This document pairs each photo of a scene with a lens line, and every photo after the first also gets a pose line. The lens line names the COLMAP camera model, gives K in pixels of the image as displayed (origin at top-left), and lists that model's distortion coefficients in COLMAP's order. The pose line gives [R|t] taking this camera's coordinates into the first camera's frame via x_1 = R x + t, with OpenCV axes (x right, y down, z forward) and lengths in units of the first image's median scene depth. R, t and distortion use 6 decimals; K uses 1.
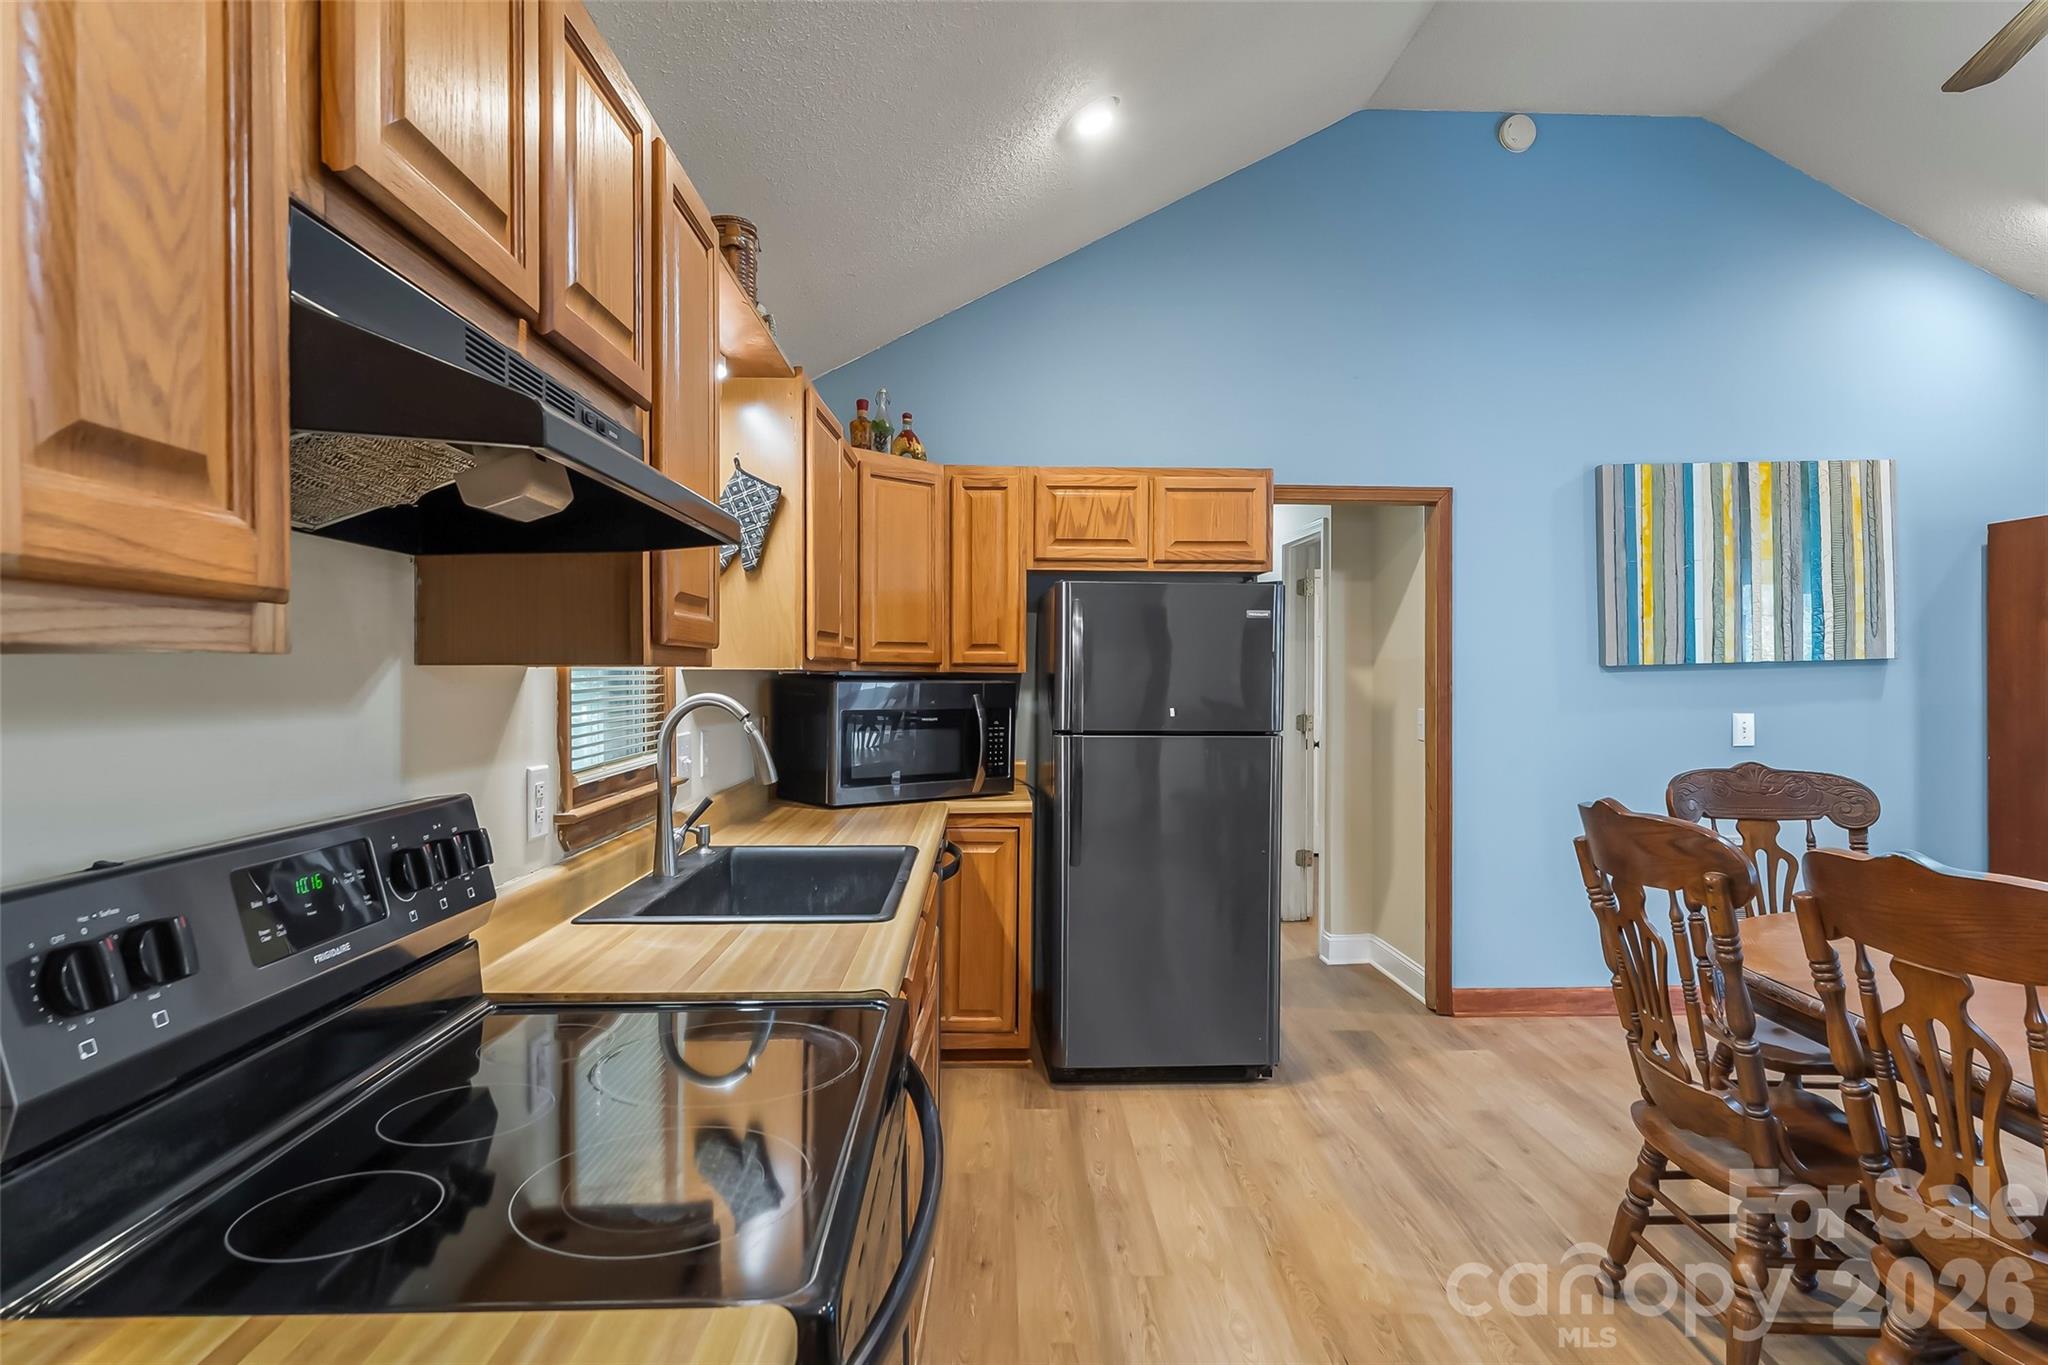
lens RADIAL K [[1161.2, 0, 1024.0], [0, 1161.2, 678.6], [0, 0, 1]] dist [-0.005419, 0.000111]
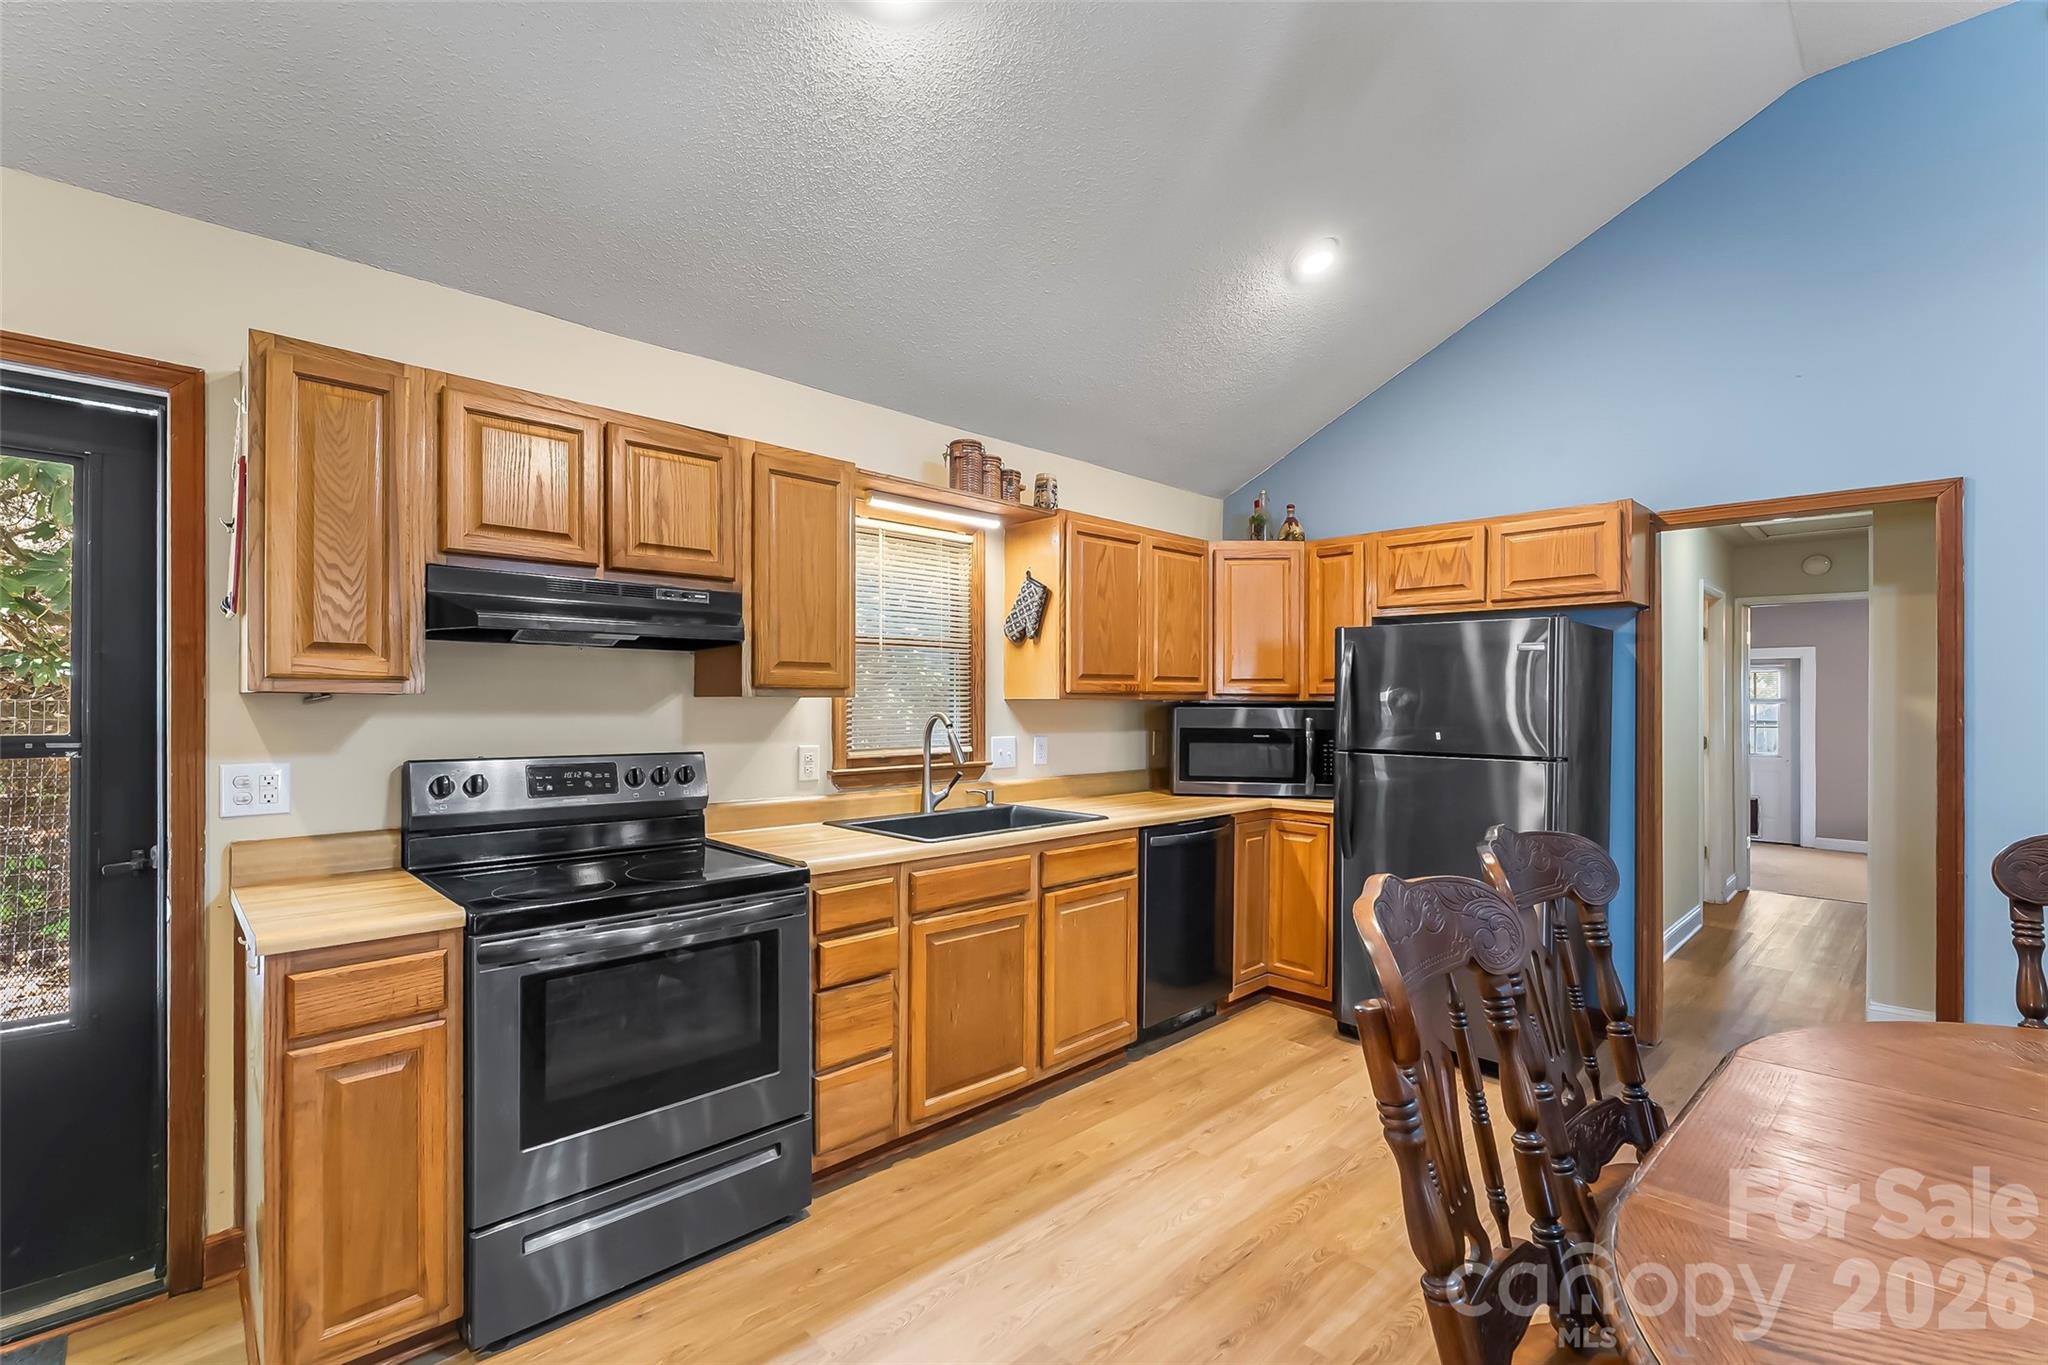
lens RADIAL K [[900.1, 0, 1024.5], [0, 900.1, 696.4], [0, 0, 1]] dist [0.002827, 0.000221]
pose [[0.667369, -0.003548, -0.744719, 0.466491], [-0.004873, 0.999946, -0.009131, 0.000256], [0.744711, 0.009723, 0.667316, 0.095395]]
